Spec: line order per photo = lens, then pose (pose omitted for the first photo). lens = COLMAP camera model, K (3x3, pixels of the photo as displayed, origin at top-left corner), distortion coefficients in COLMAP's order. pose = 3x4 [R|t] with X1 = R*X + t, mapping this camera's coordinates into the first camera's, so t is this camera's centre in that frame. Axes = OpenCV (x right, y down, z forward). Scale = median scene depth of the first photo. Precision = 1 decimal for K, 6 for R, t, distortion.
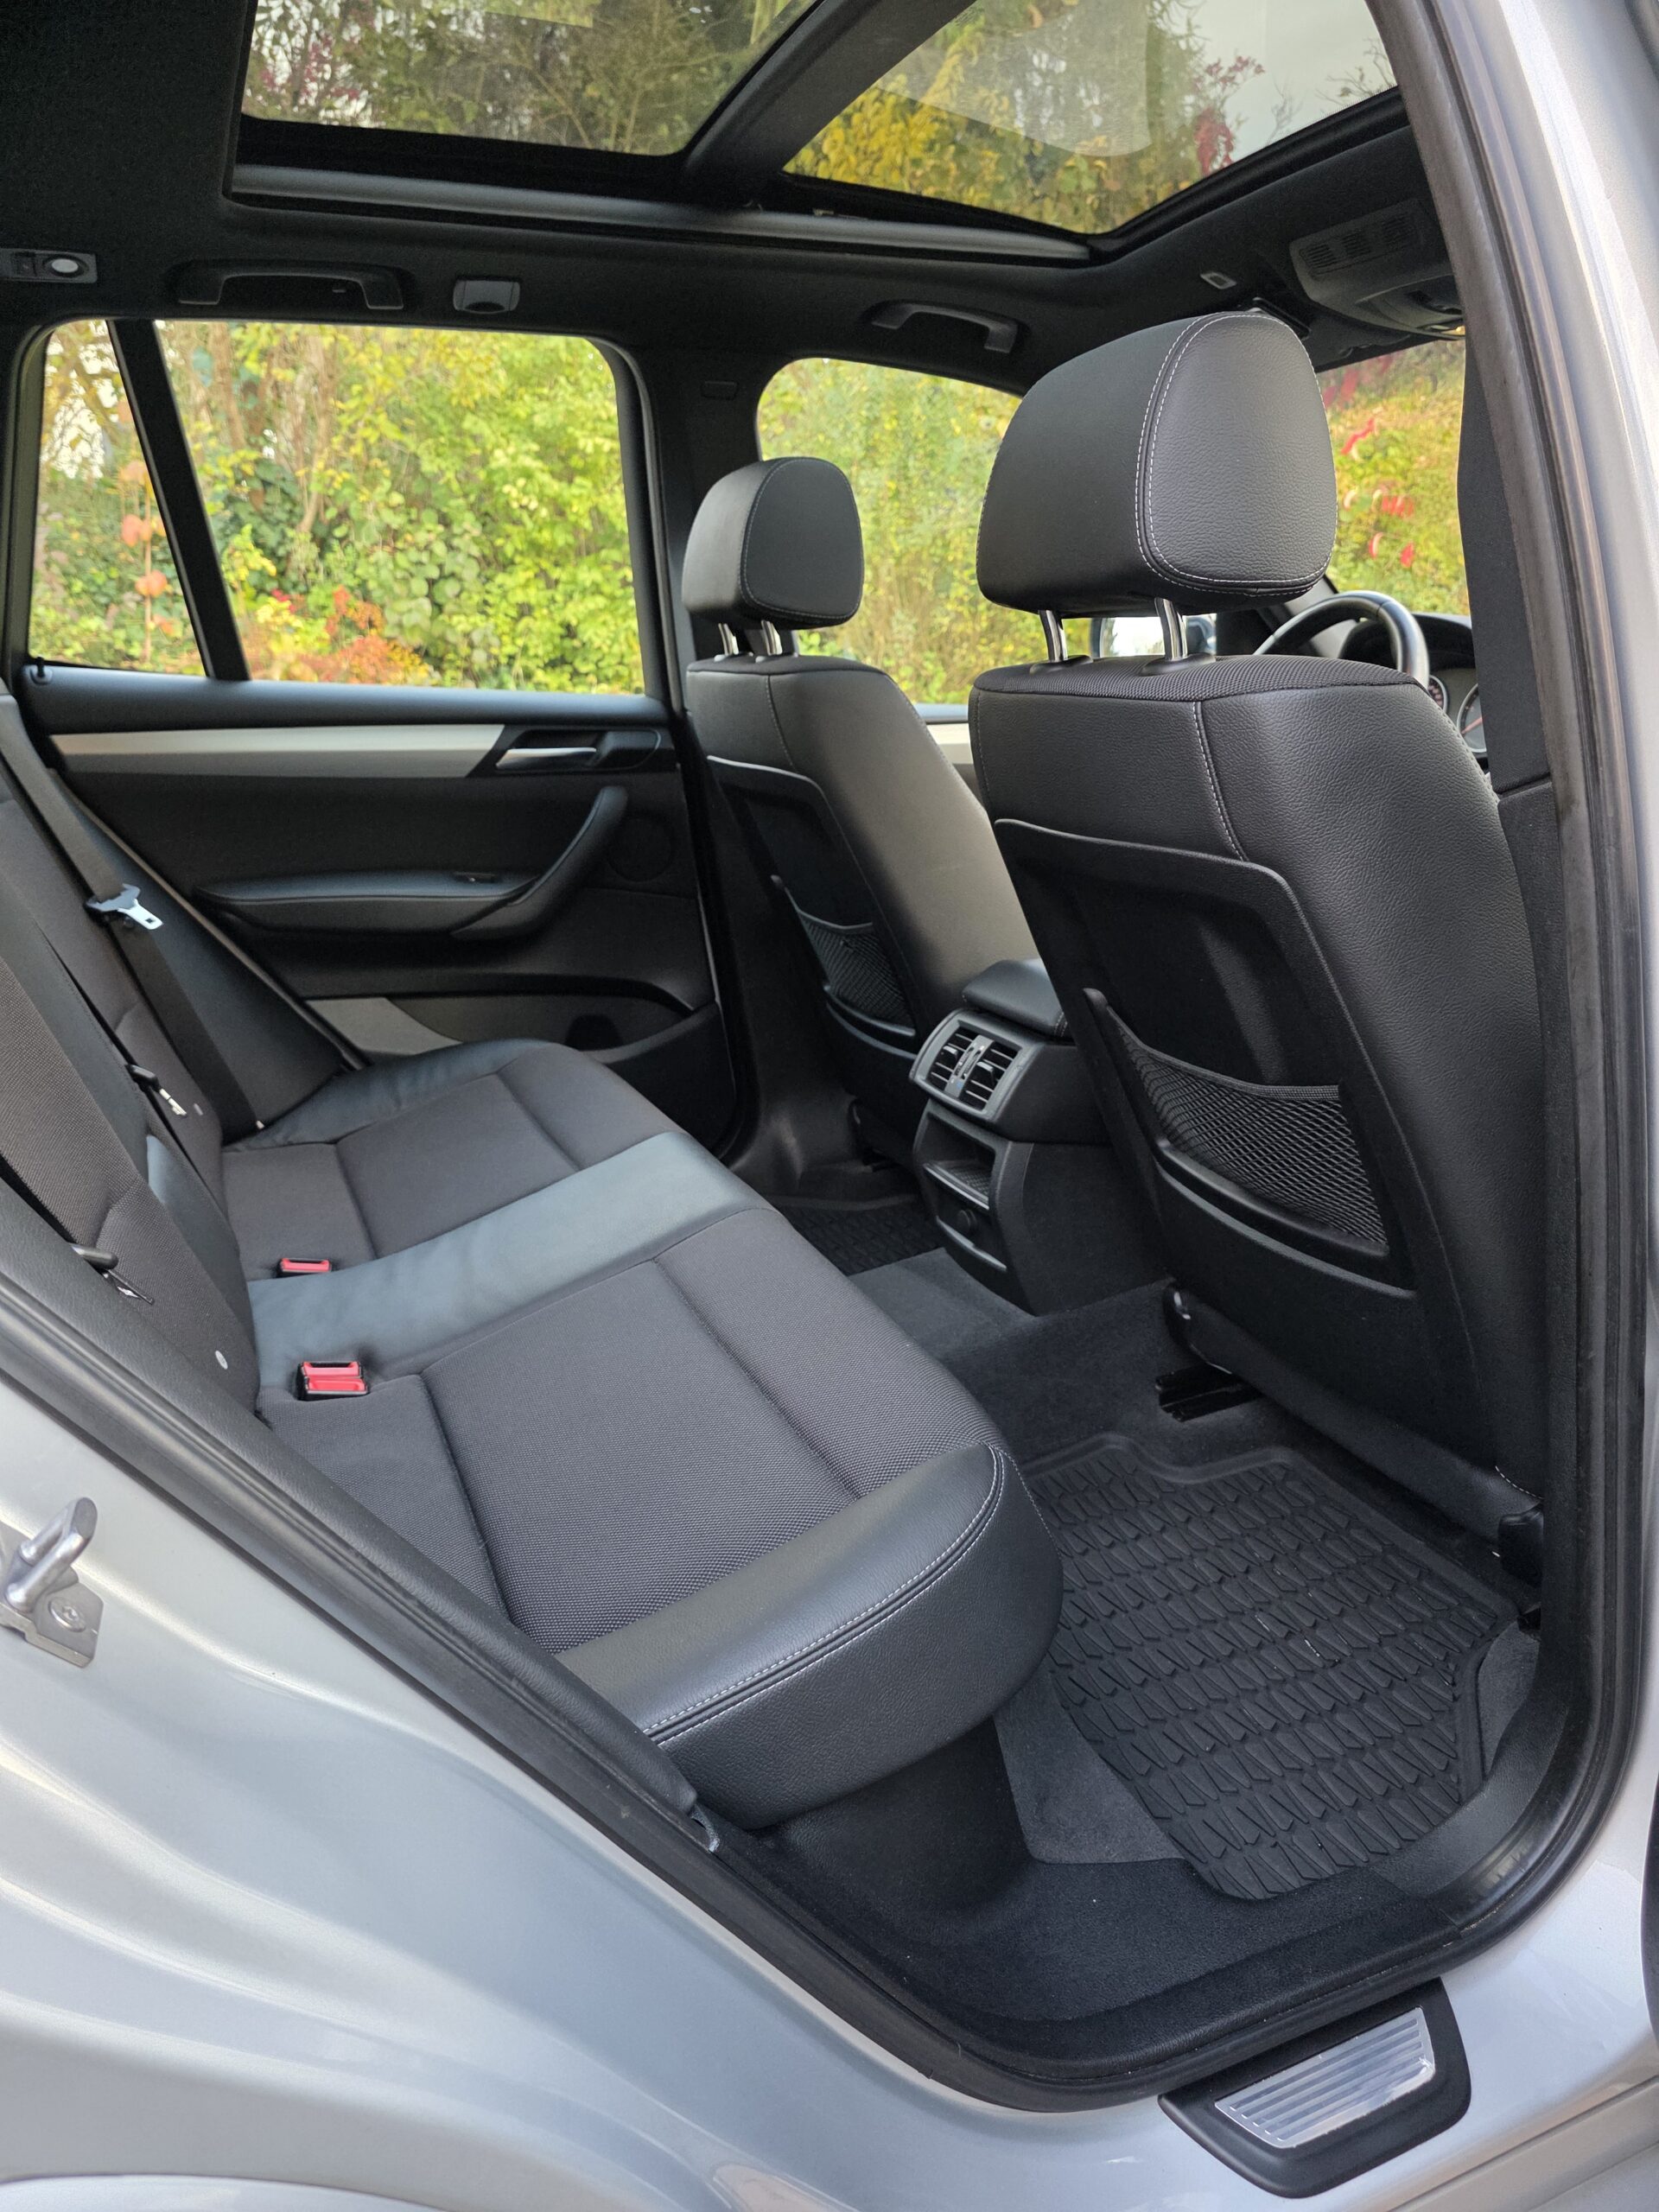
lens RADIAL K [[1488.2, 0, 818.6], [0, 1488.2, 1097.3], [0, 0, 1]] dist [0.042853, -0.043530]
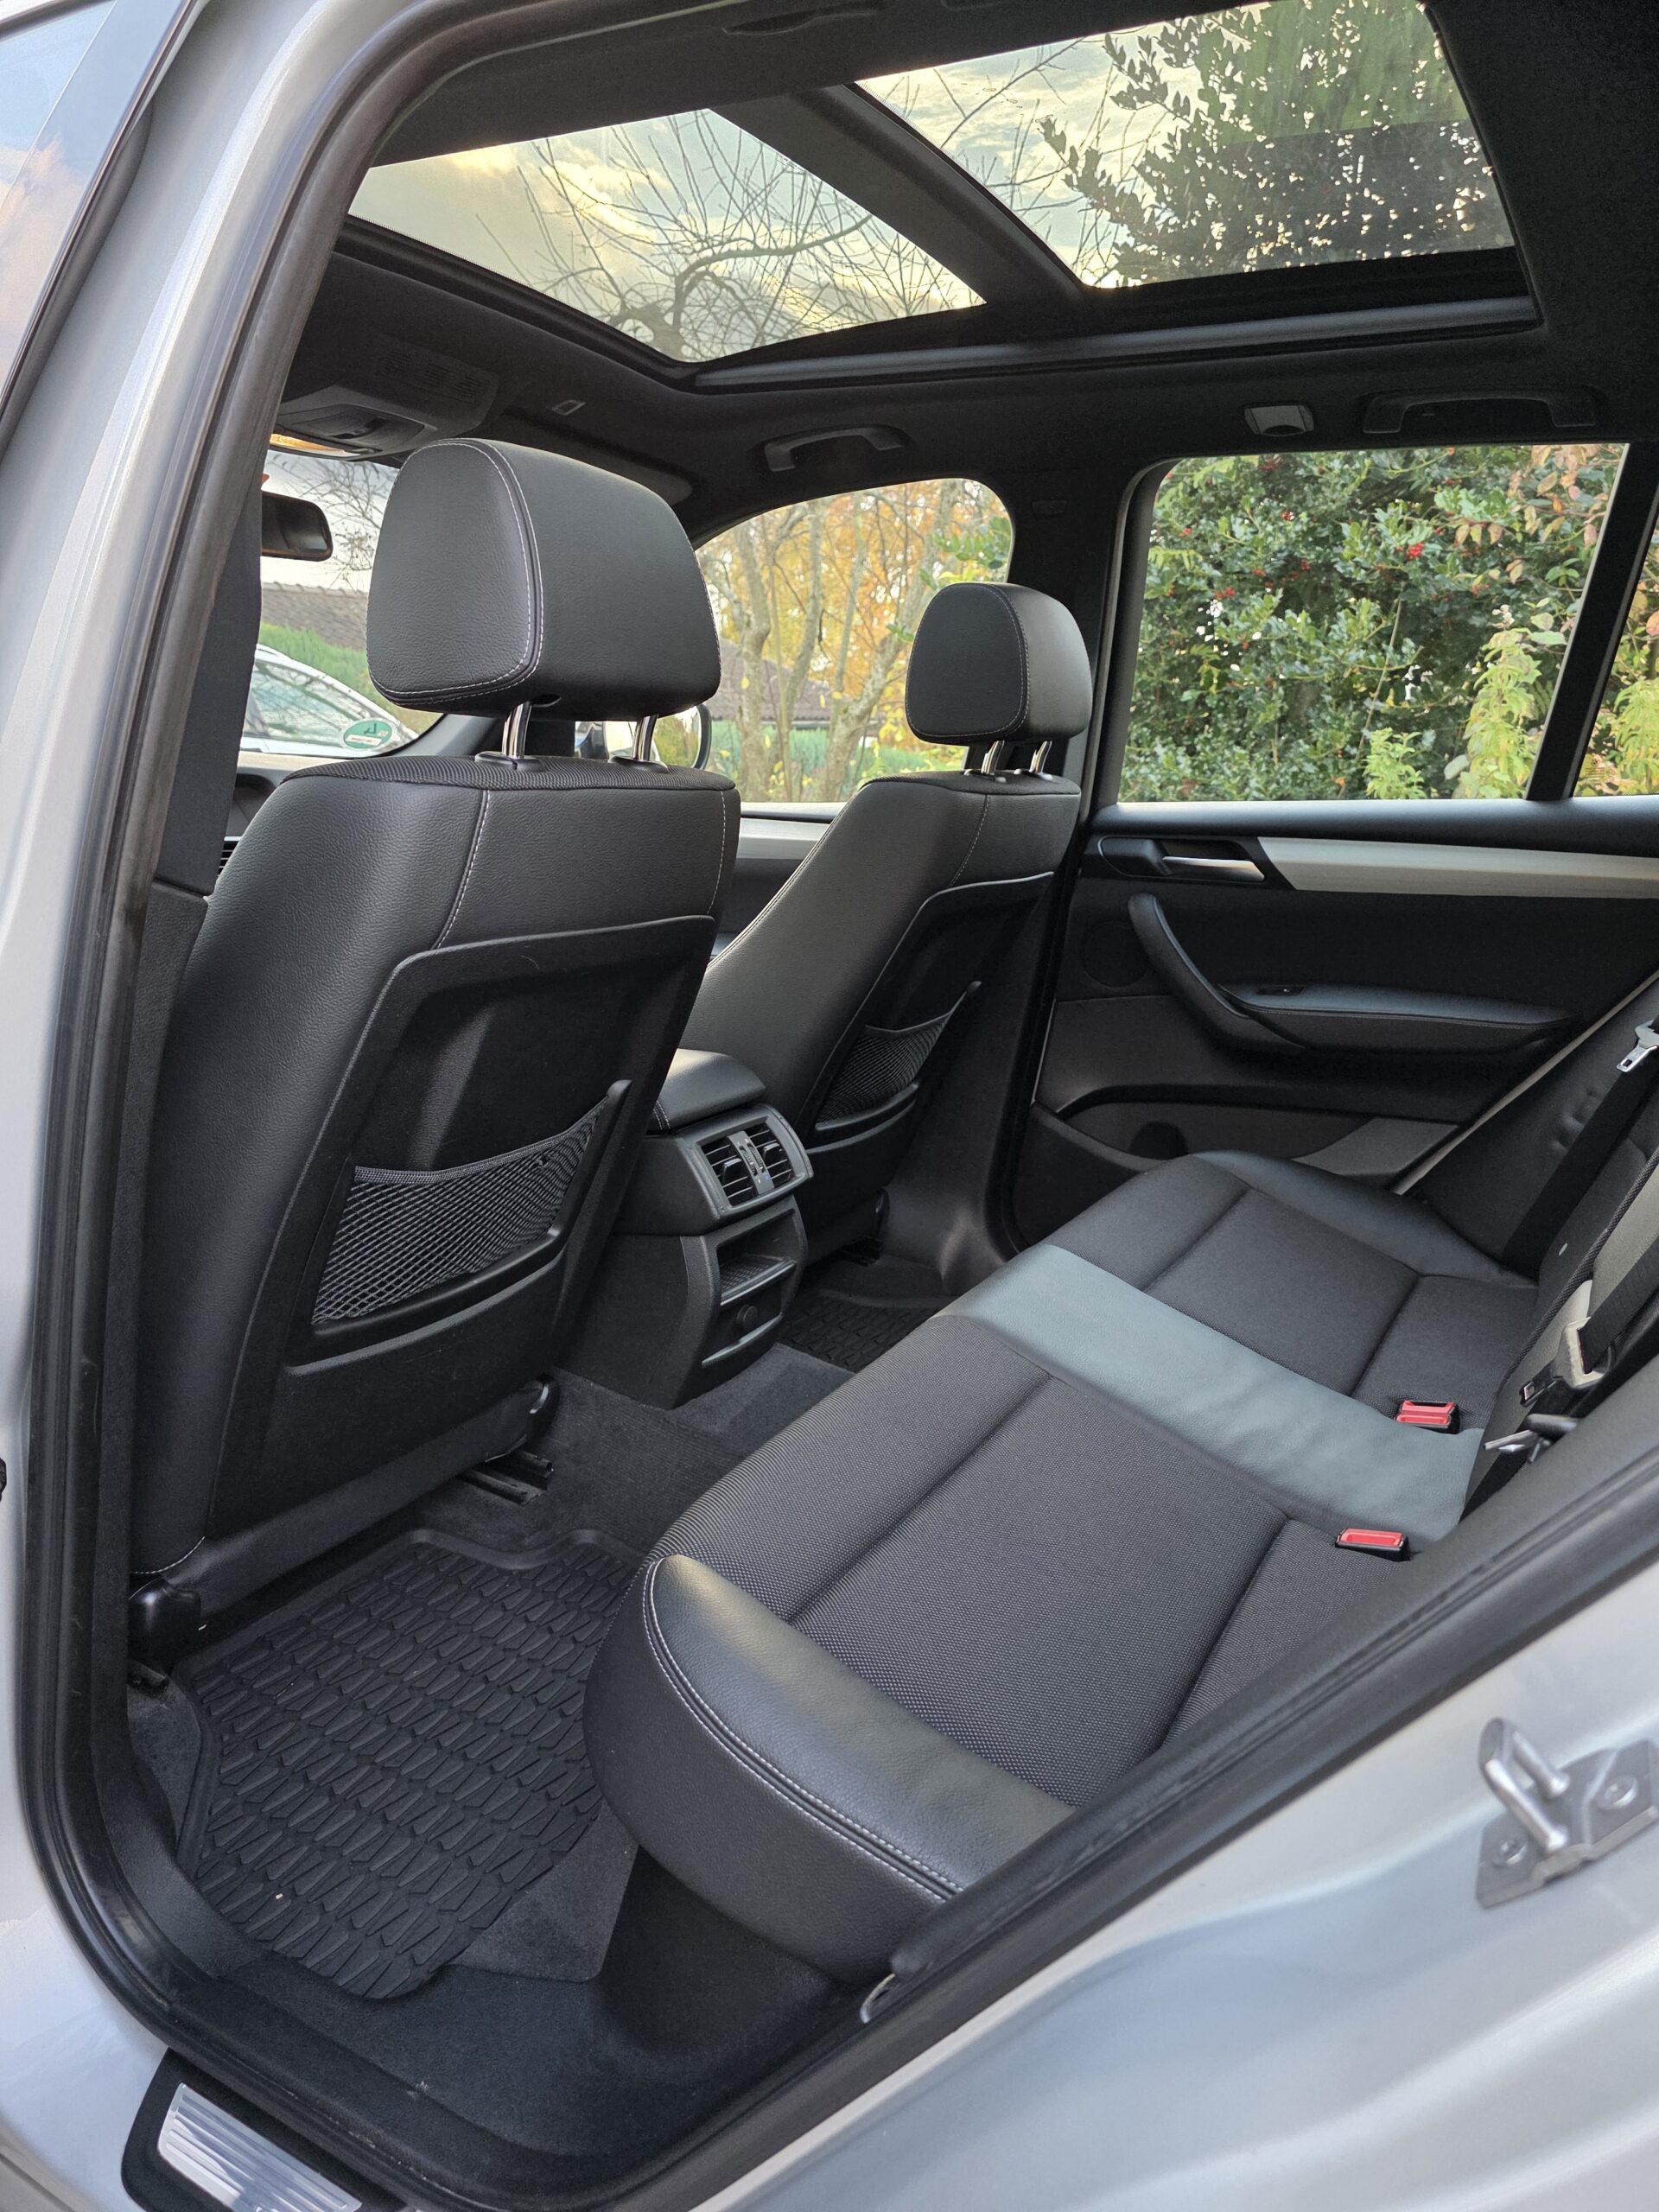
lens RADIAL K [[1488.2, 0, 818.6], [0, 1488.2, 1097.3], [0, 0, 1]] dist [0.042853, -0.043530]
pose [[-0.603782, -0.187149, 0.774870, -0.697655], [0.199188, 0.905795, 0.373978, -0.427734], [-0.771863, 0.380146, -0.509624, 1.461784]]
